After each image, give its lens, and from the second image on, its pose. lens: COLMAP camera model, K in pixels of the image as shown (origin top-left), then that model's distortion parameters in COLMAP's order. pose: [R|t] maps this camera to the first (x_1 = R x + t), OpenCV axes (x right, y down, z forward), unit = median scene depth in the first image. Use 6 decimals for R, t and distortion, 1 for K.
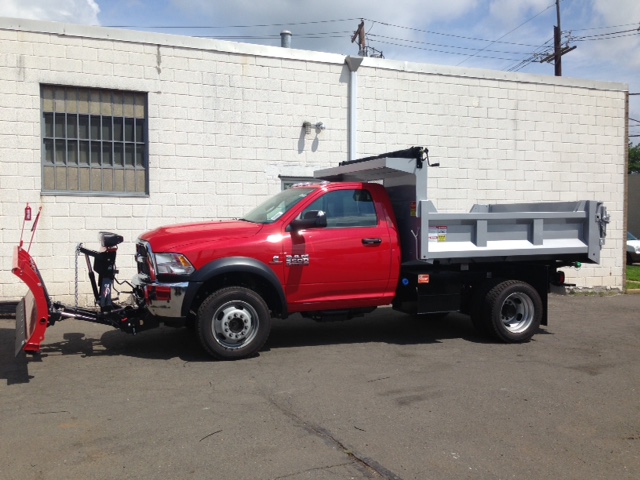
lens RADIAL K [[587.3, 0, 317.9], [0, 587.3, 241.3], [0, 0, 1]] dist [0.149197, -0.253316]
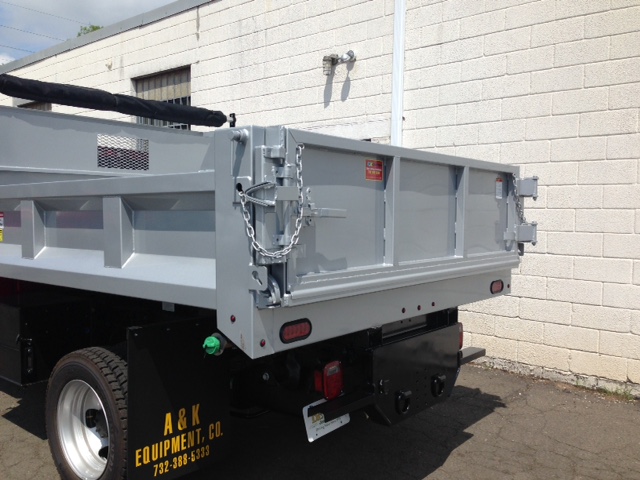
lens RADIAL K [[587.3, 0, 317.9], [0, 587.3, 241.3], [0, 0, 1]] dist [0.149197, -0.253316]
pose [[0.473468, 0.047672, -0.879520, 0.619112], [-0.047691, 0.998457, 0.028445, -0.022134], [0.879519, 0.028477, 0.475011, 0.778843]]
